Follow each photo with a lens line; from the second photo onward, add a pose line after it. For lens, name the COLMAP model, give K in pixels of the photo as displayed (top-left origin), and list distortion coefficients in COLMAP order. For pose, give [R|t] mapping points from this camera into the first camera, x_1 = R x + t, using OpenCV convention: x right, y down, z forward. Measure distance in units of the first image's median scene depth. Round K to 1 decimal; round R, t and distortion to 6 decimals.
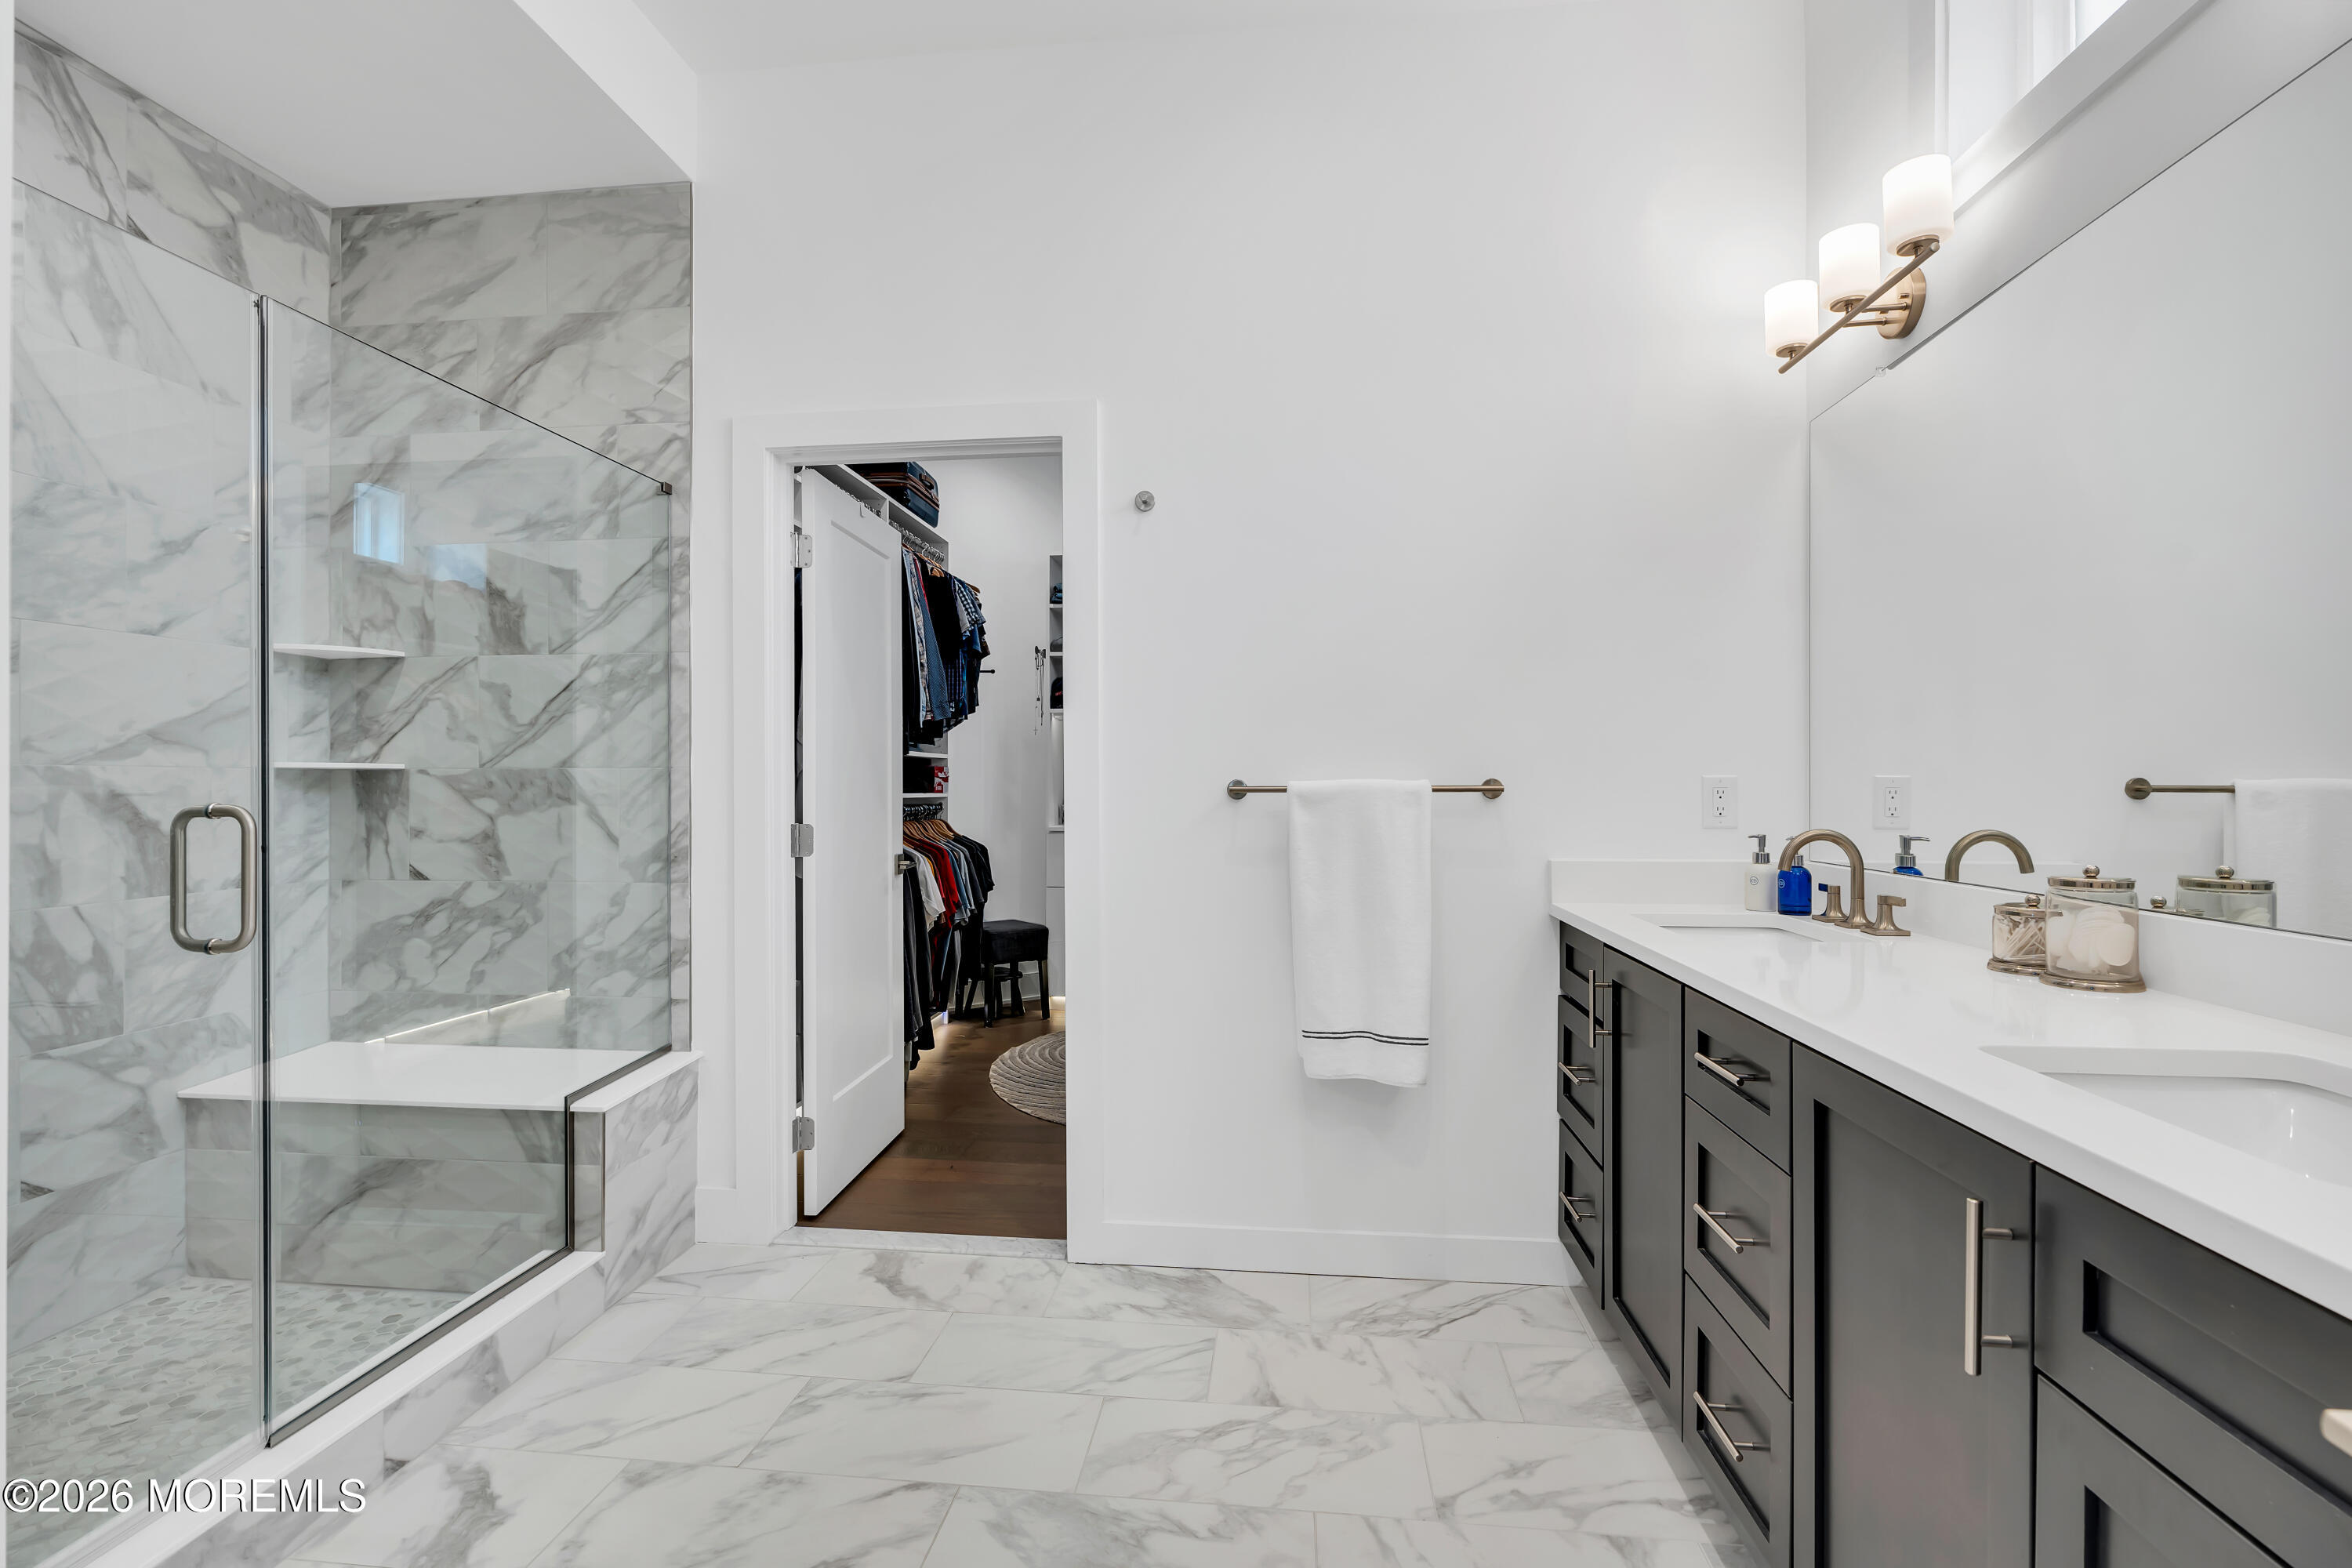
lens RADIAL K [[1057.6, 0, 1175.8], [0, 1057.6, 787.0], [0, 0, 1]] dist [-0.003566, 0.002681]
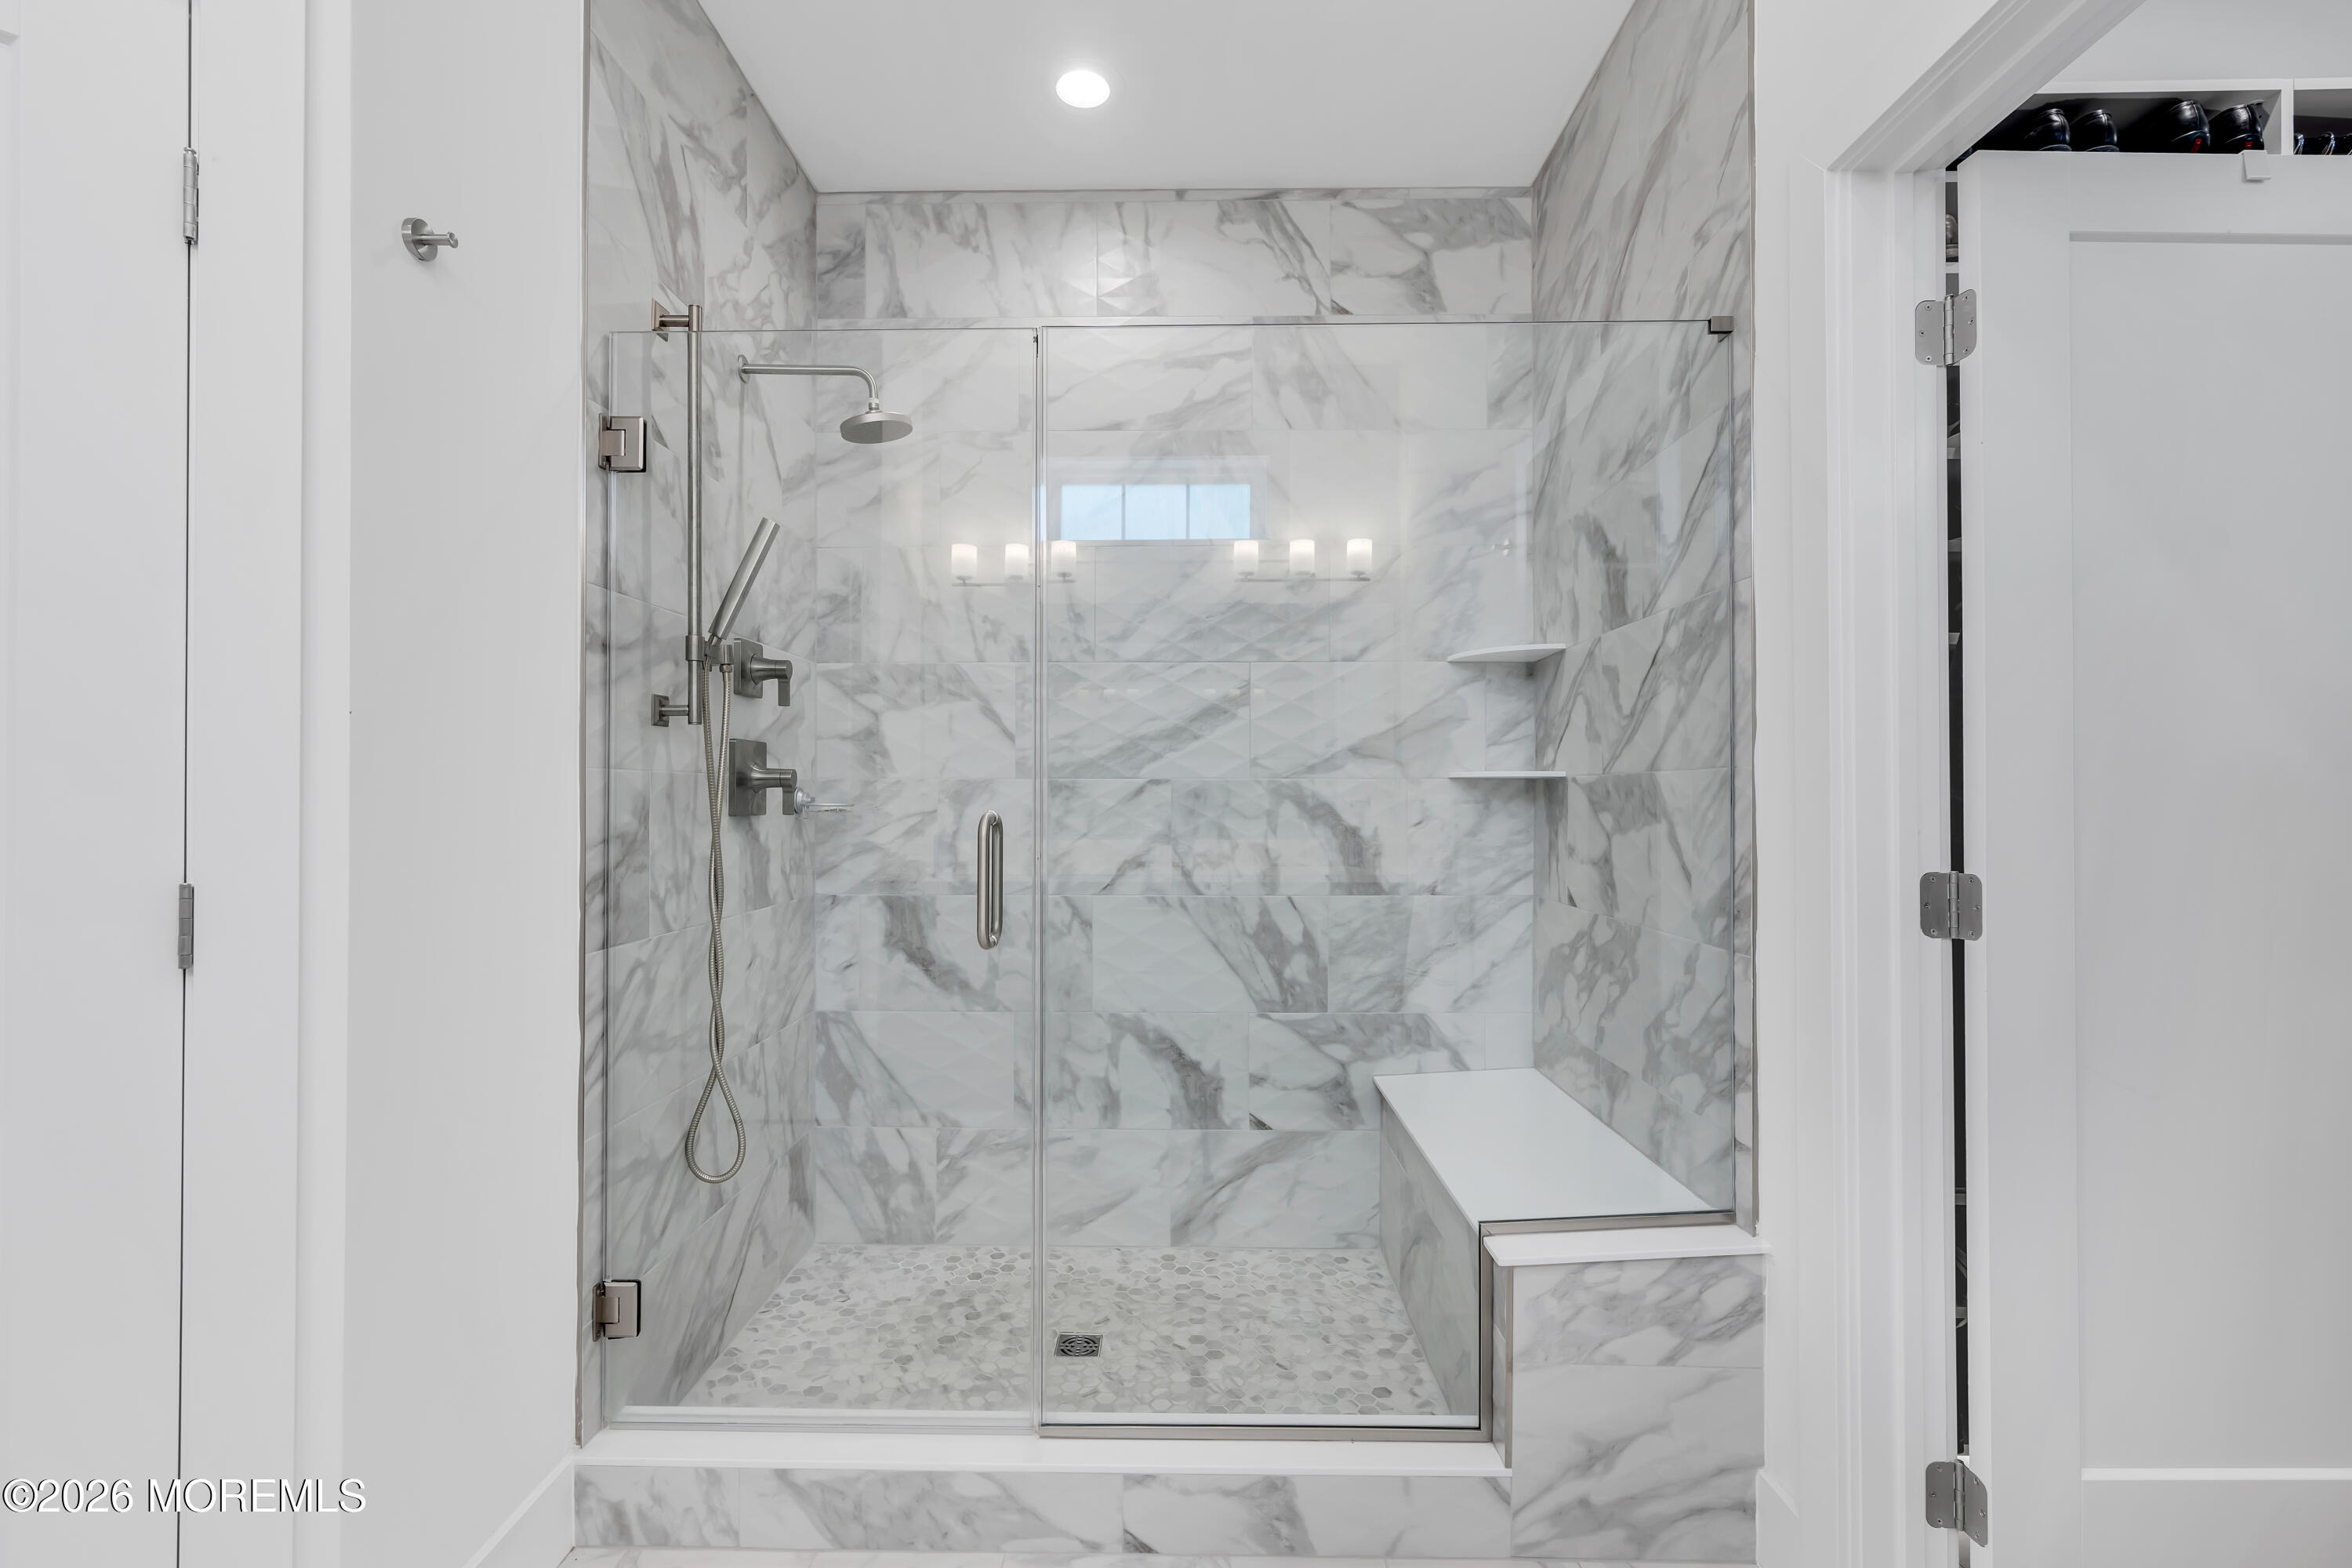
lens RADIAL K [[1057.6, 0, 1175.4], [0, 1057.6, 785.8], [0, 0, 1]] dist [-0.003566, 0.002681]
pose [[0.095487, -0.009444, -0.995386, 0.121021], [-0.003459, 0.999946, -0.009819, -0.000055], [0.995425, 0.004381, 0.095449, 0.662142]]
